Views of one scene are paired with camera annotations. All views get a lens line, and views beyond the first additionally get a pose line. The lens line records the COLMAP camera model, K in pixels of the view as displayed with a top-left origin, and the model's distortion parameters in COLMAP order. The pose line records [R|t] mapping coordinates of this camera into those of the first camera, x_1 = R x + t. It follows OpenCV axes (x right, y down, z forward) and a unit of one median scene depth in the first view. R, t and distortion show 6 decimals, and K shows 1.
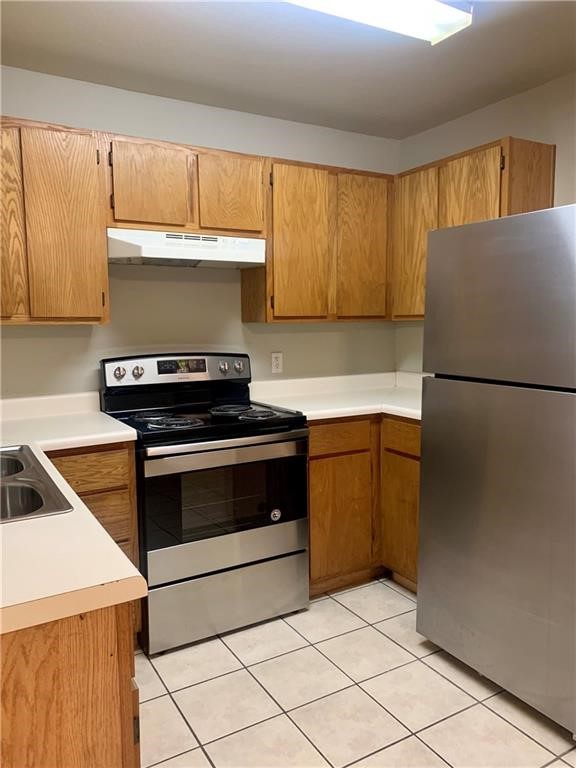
lens RADIAL K [[584.5, 0, 288.0], [0, 584.5, 384.0], [0, 0, 1]] dist [0.056962, -0.051530]
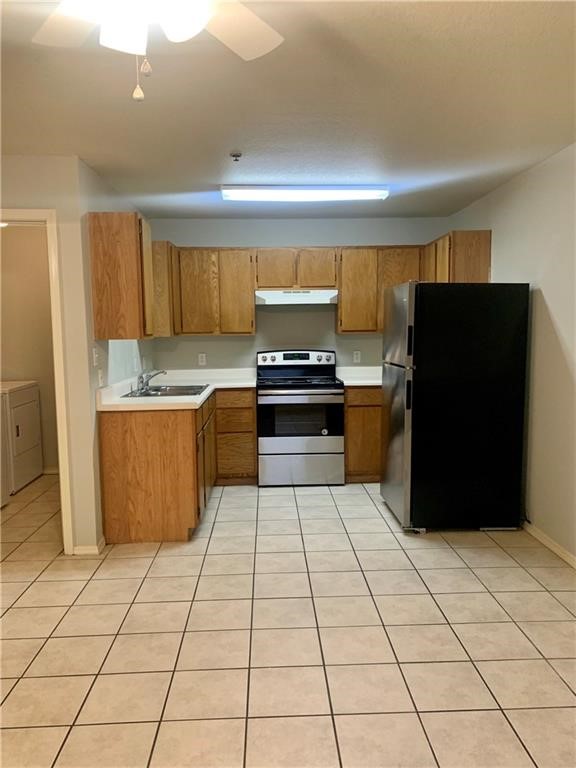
lens RADIAL K [[584.5, 0, 288.0], [0, 584.5, 384.0], [0, 0, 1]] dist [0.056962, -0.051530]
pose [[0.881840, 0.041651, -0.469705, 0.733694], [-0.045658, 0.998953, 0.002861, 0.058609], [0.469333, 0.018923, 0.882819, -0.742355]]
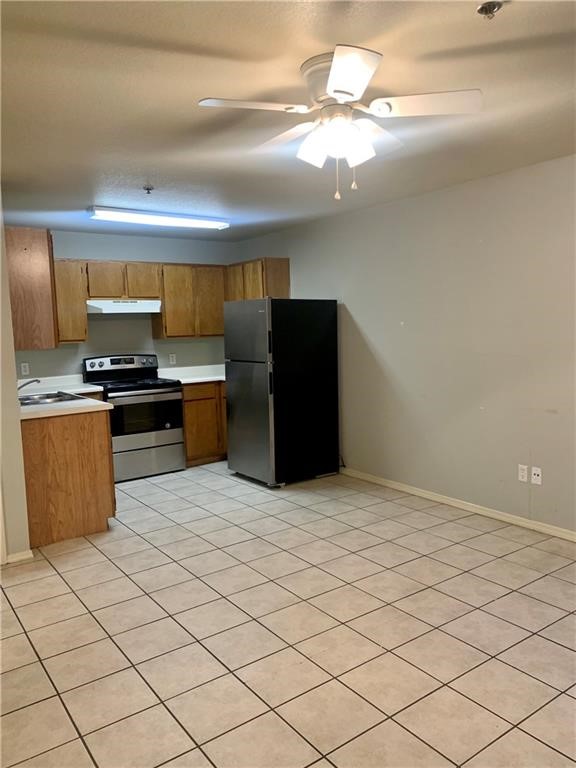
lens RADIAL K [[580.1, 0, 299.5], [0, 580.1, 386.3], [0, 0, 1]] dist [0.040689, -0.003468]
pose [[0.993824, -0.034752, 0.105384, 0.234425], [0.035474, 0.999358, -0.004978, 0.096422], [-0.105143, 0.008686, 0.994419, -1.183382]]
